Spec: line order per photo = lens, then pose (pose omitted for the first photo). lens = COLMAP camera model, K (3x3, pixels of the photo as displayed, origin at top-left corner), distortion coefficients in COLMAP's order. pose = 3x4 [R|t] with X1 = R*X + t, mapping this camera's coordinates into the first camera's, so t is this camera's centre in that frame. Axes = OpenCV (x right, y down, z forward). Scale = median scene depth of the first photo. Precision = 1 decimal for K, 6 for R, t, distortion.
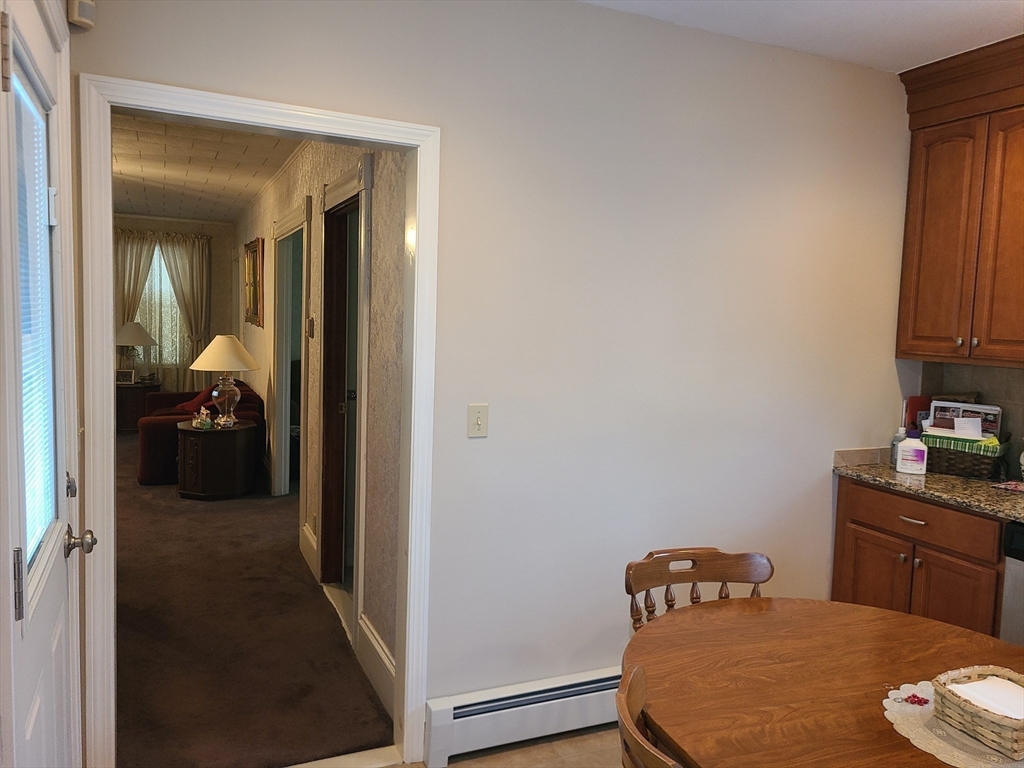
lens RADIAL K [[764.6, 0, 511.2], [0, 764.6, 369.2], [0, 0, 1]] dist [0.075427, -0.057060]
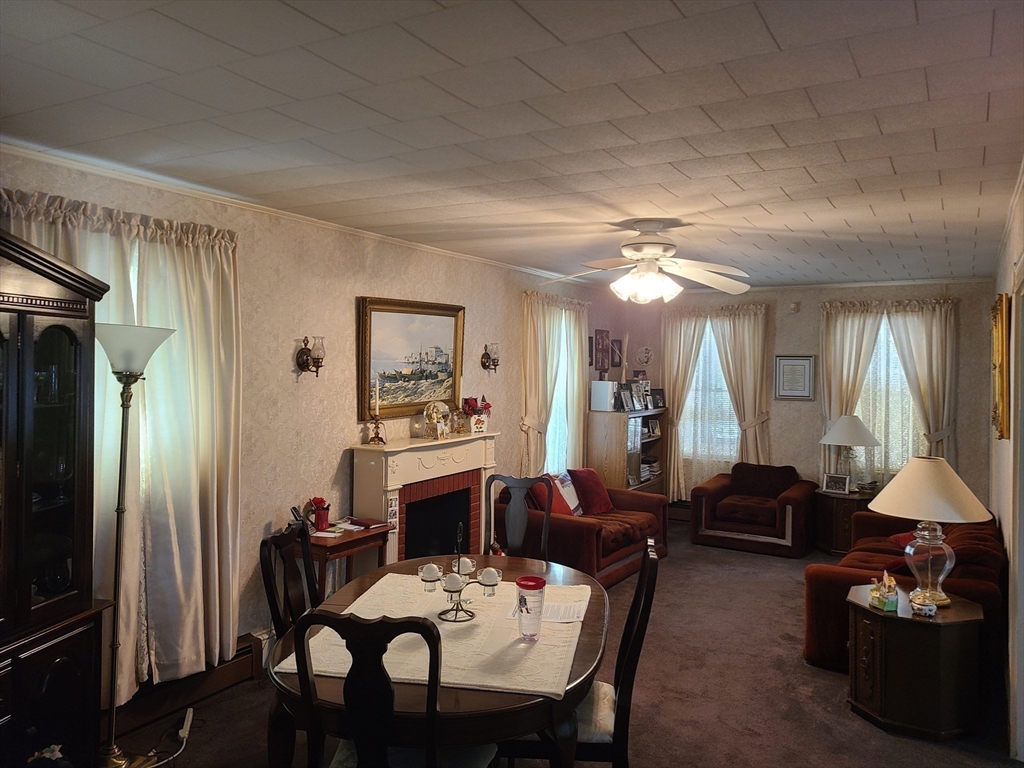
lens RADIAL K [[764.6, 0, 511.2], [0, 764.6, 369.2], [0, 0, 1]] dist [0.075427, -0.057060]
pose [[0.582527, -0.025903, -0.812398, -0.057402], [-0.048590, 0.996595, -0.066618, -0.056006], [0.811357, 0.078282, 0.579285, 0.364637]]
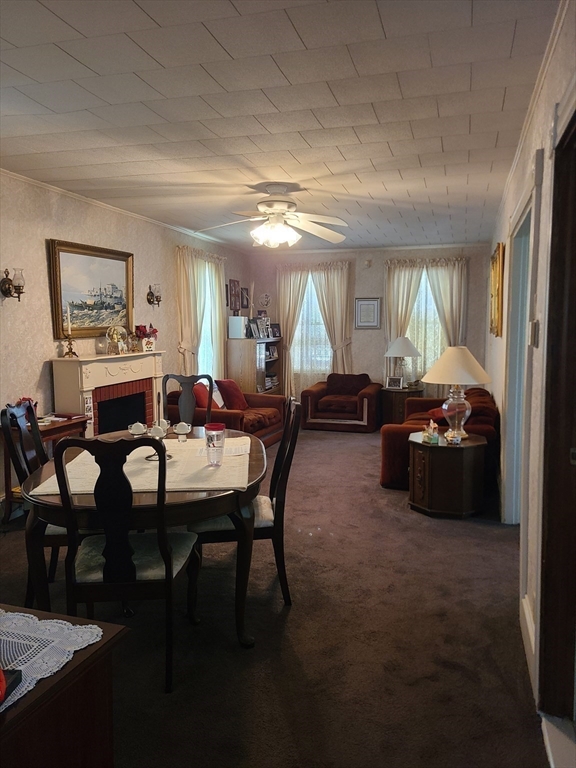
lens RADIAL K [[573.5, 0, 296.7], [0, 573.5, 384.4], [0, 0, 1]] dist [0.075427, -0.057060]
pose [[0.763076, 0.026818, -0.645752, -0.057702], [-0.013553, 0.999583, 0.025498, -0.012451], [0.646166, -0.010705, 0.763121, 0.323284]]
